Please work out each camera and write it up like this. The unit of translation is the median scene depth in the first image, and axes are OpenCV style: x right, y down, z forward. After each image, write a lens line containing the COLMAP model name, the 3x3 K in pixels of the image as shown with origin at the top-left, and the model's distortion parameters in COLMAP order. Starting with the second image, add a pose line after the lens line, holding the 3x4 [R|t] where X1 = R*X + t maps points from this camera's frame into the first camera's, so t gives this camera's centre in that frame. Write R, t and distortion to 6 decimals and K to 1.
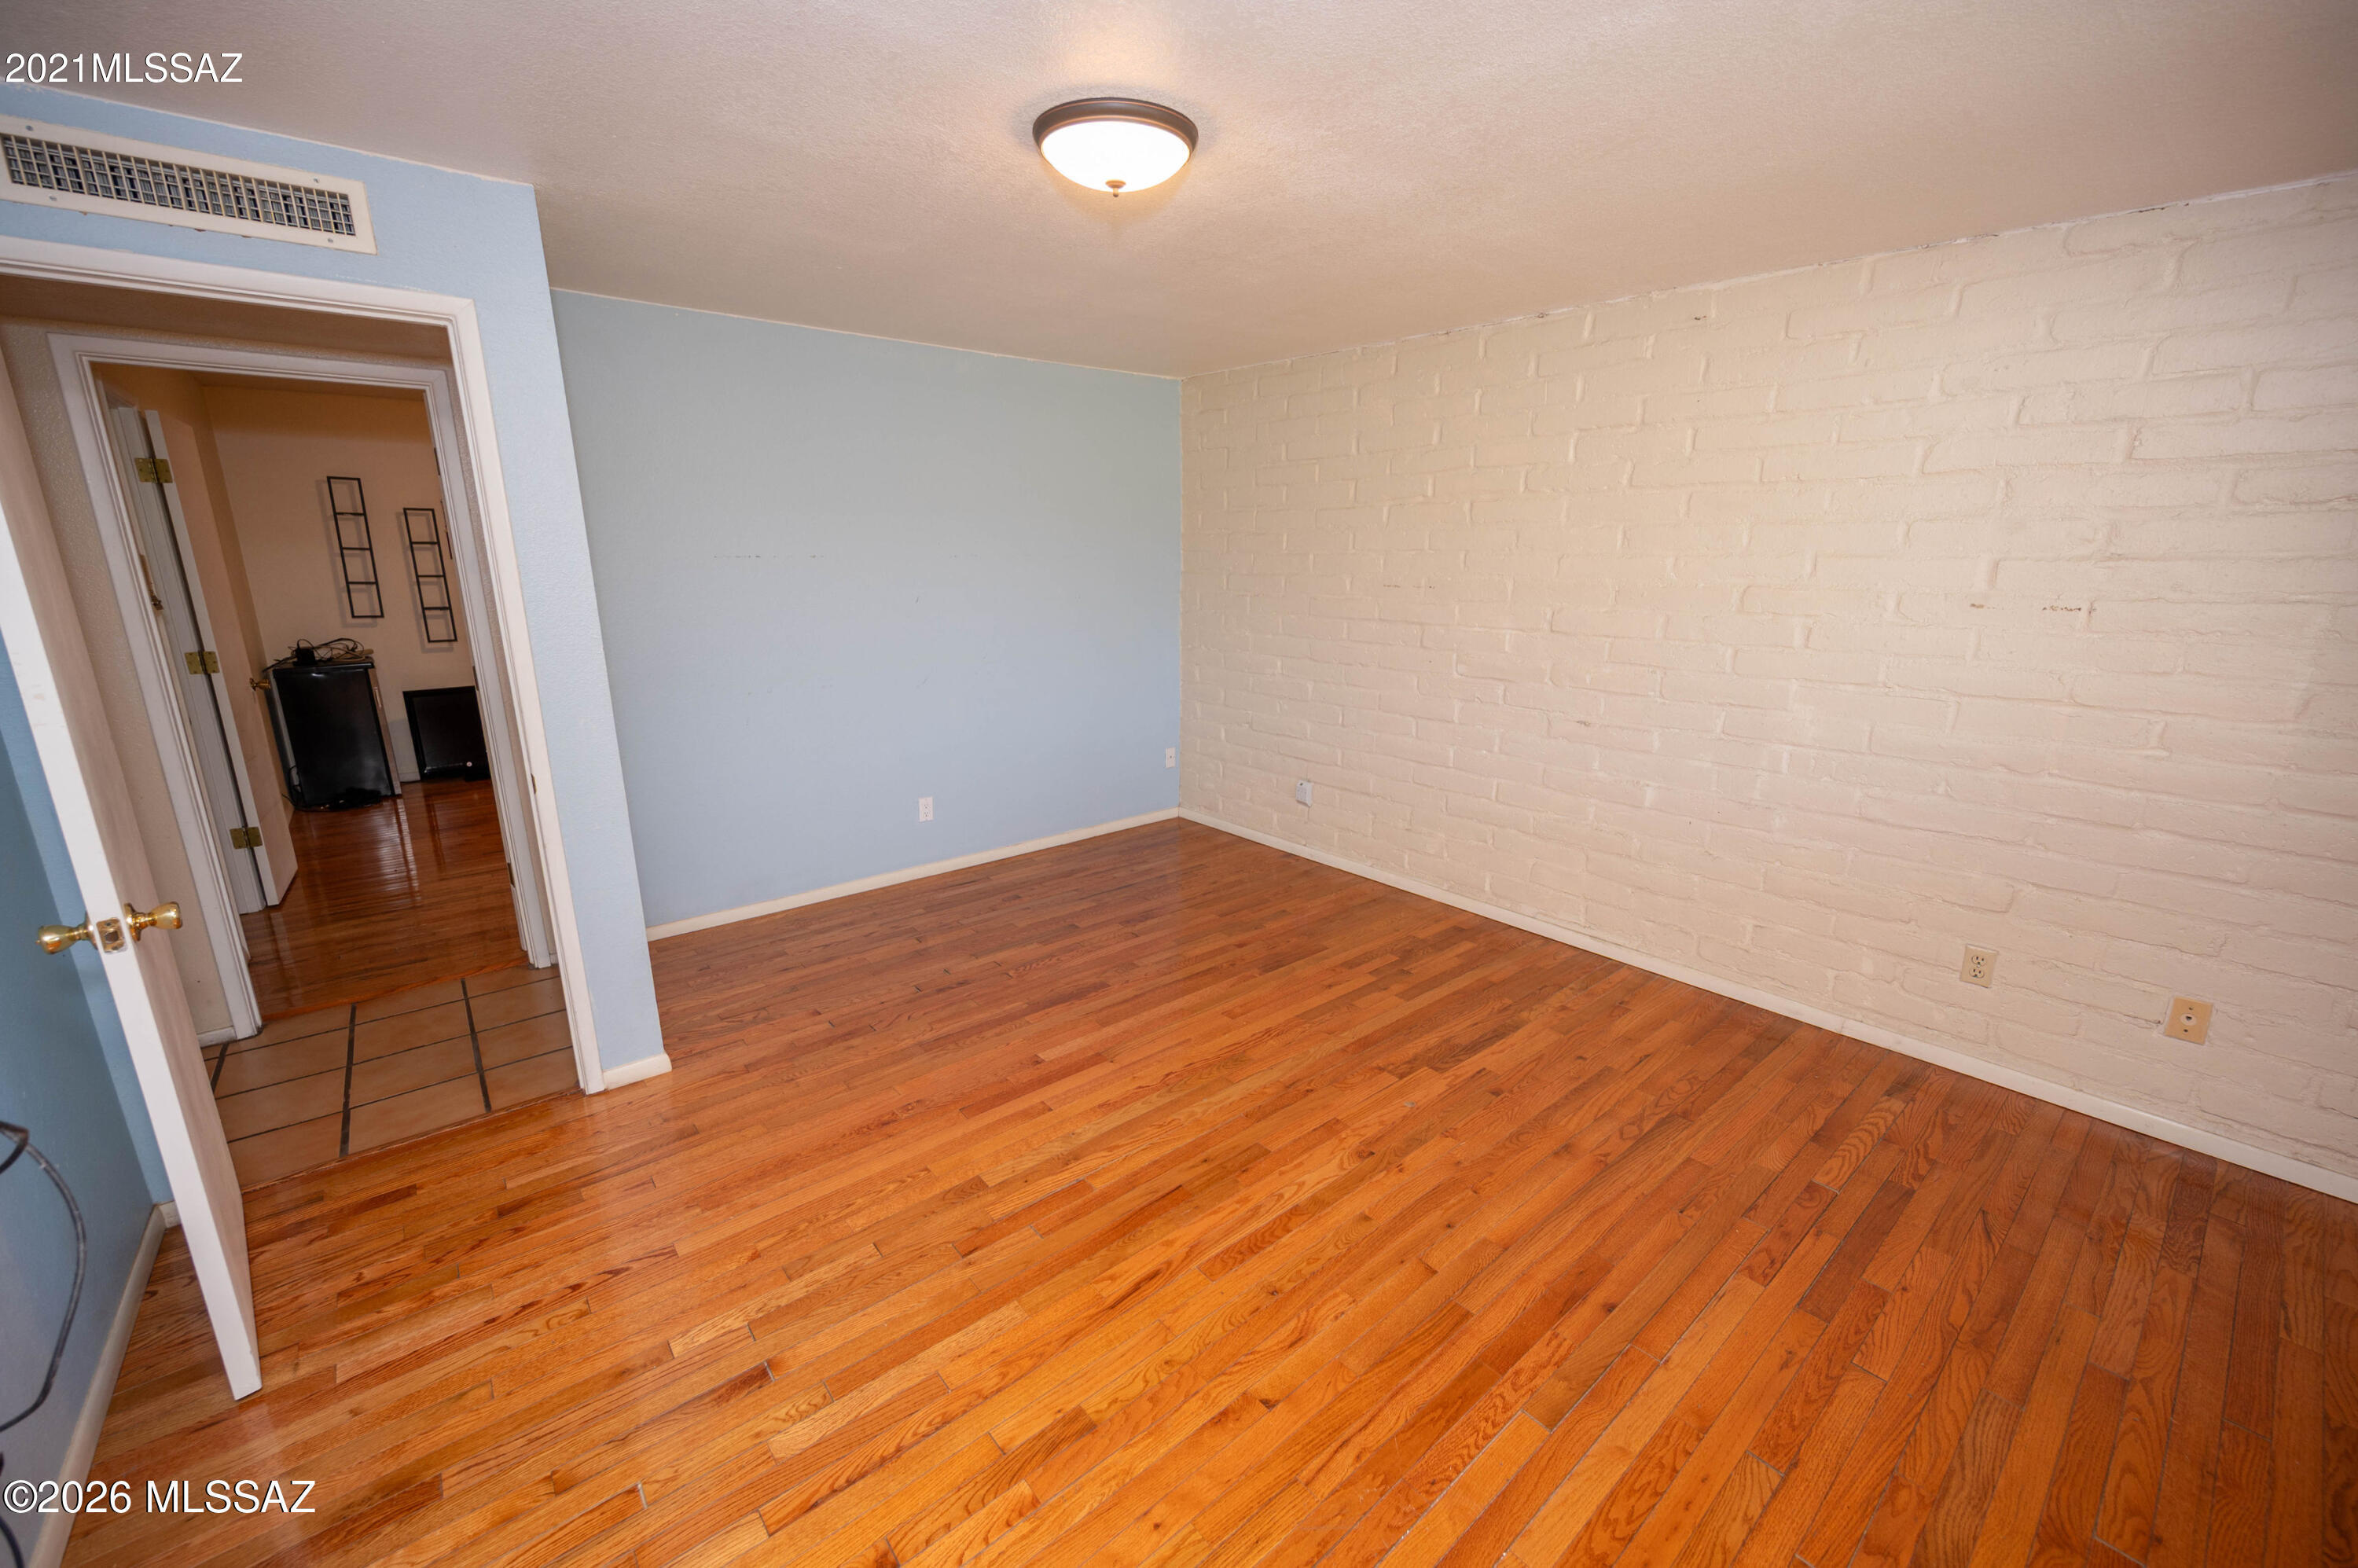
lens RADIAL K [[931.0, 0, 1164.8], [0, 931.0, 781.0], [0, 0, 1]] dist [-0.002984, -0.000289]
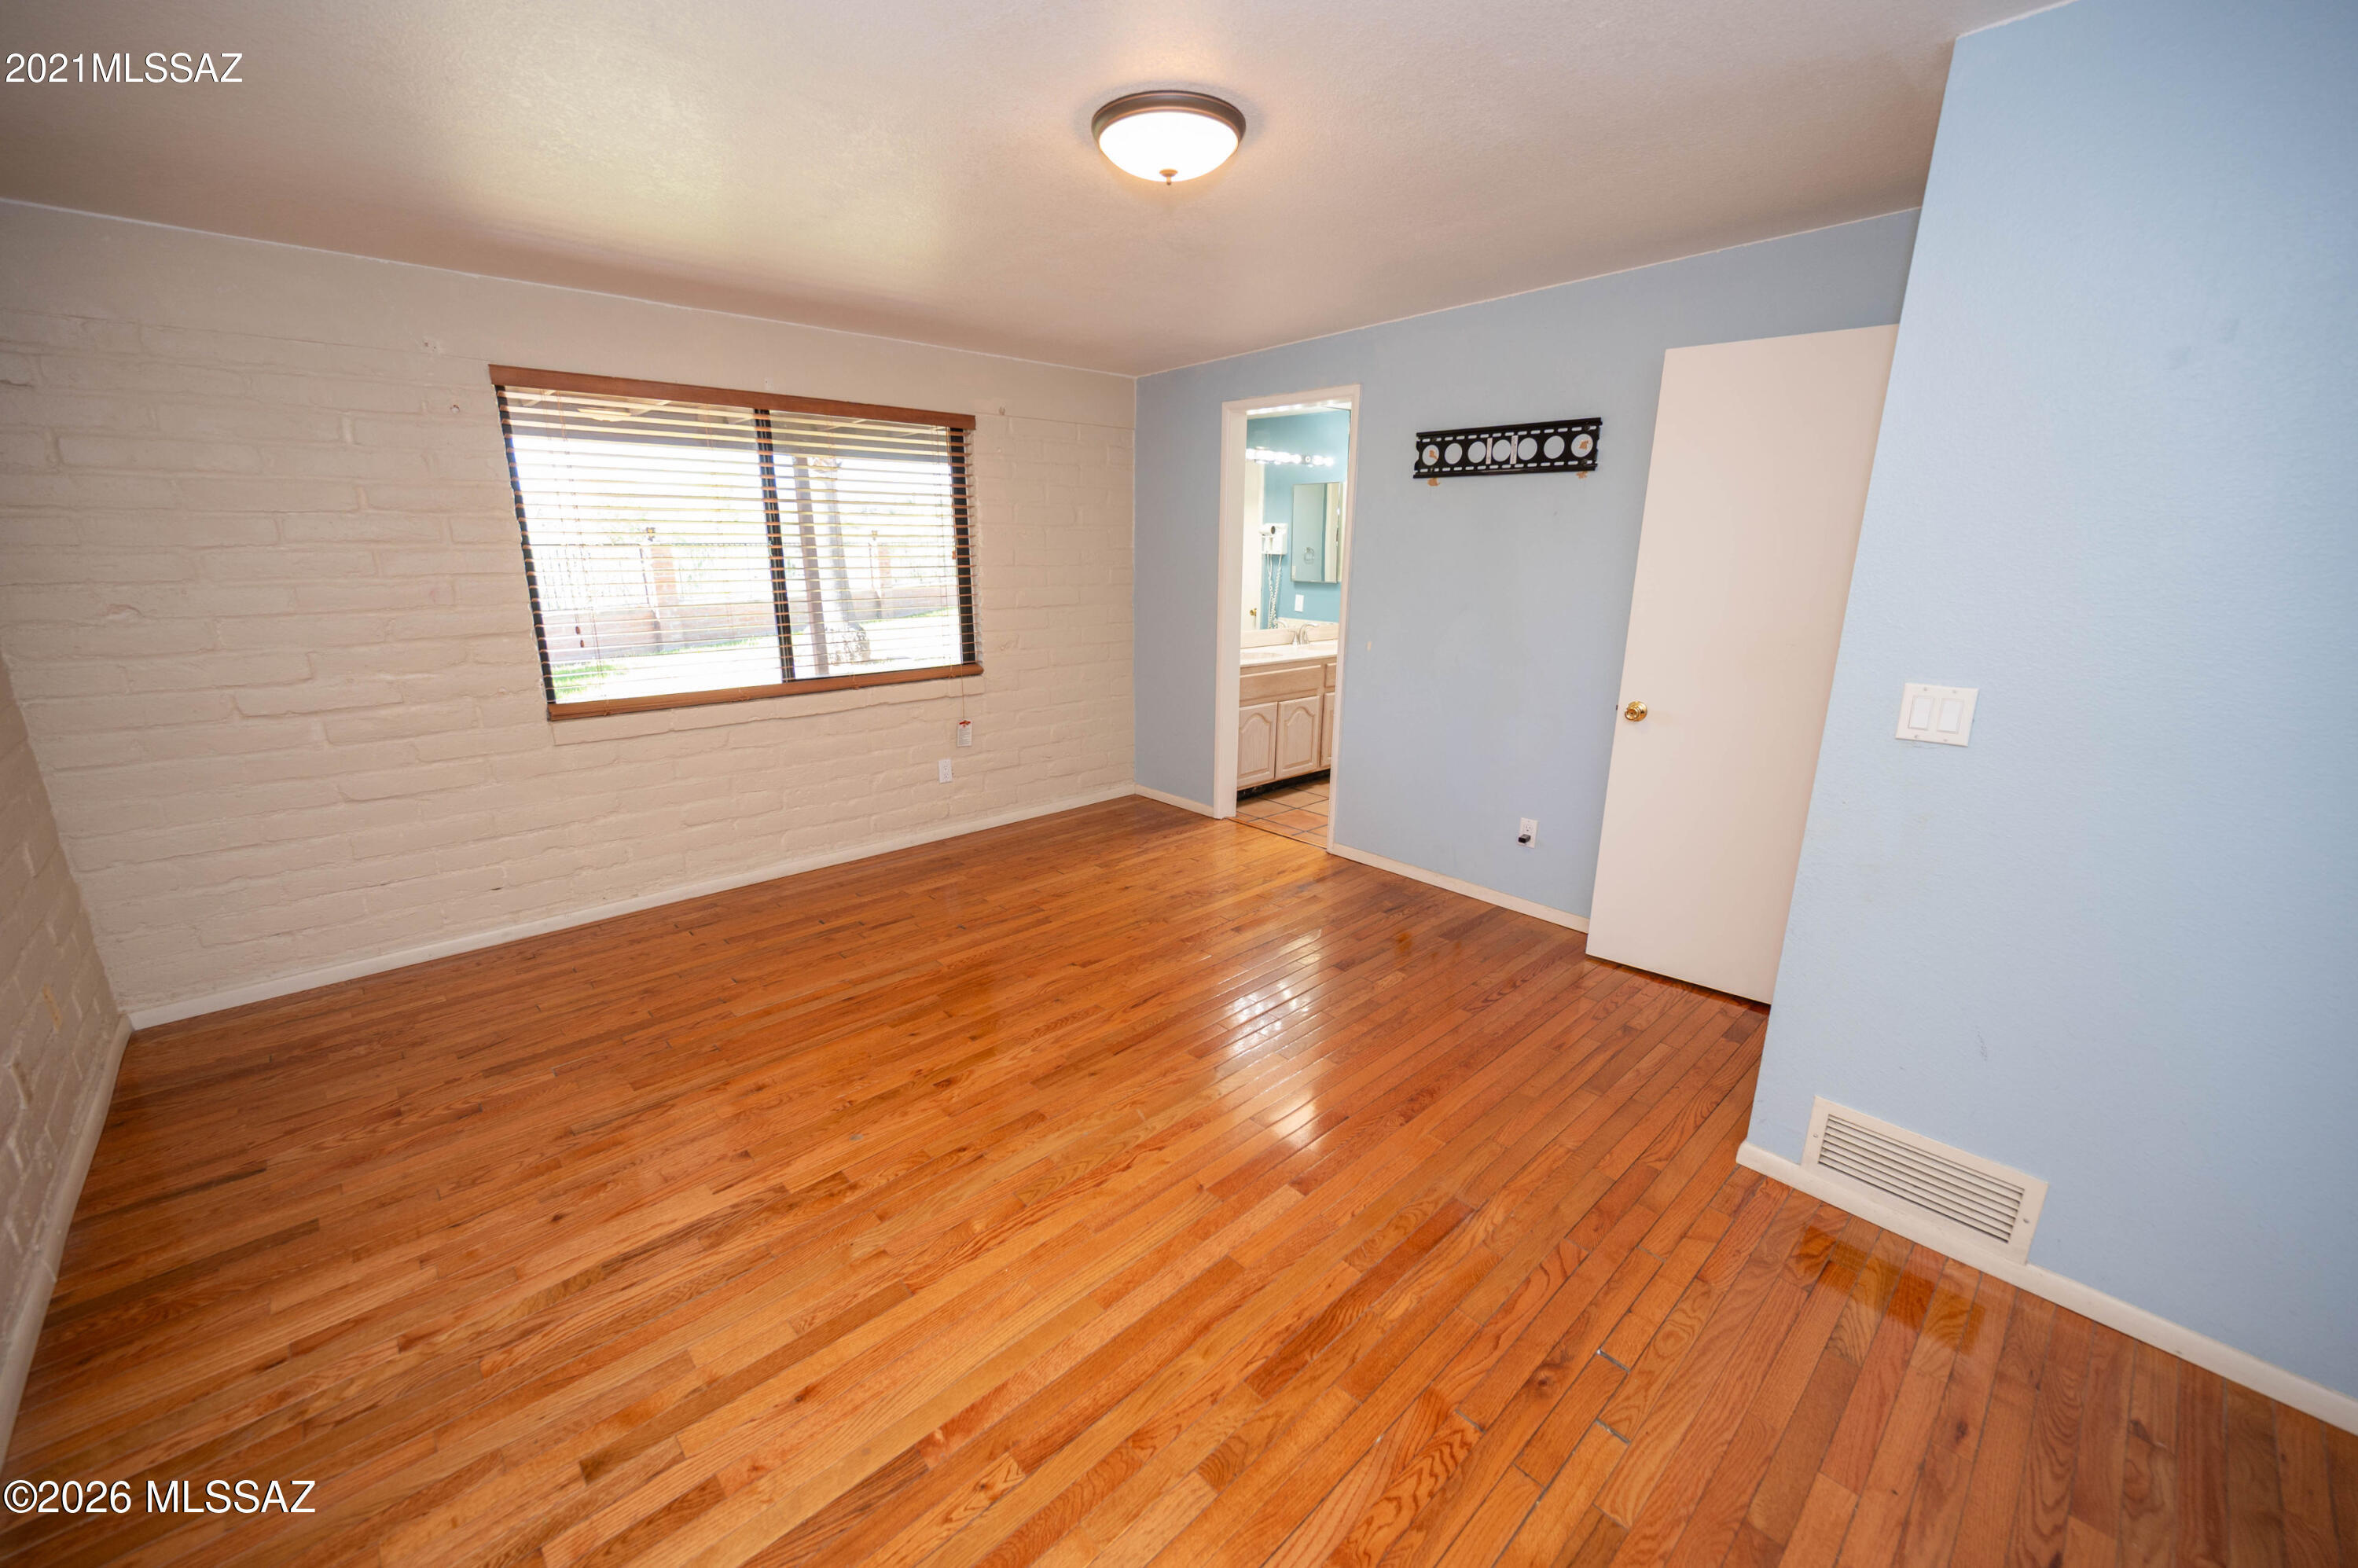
lens RADIAL K [[931.0, 0, 1164.8], [0, 931.0, 781.0], [0, 0, 1]] dist [-0.002984, -0.000289]
pose [[-0.998568, 0.006784, -0.053060, 0.015209], [-0.019460, 0.877894, 0.478460, -0.455766], [0.049827, 0.478808, -0.876505, 1.914915]]
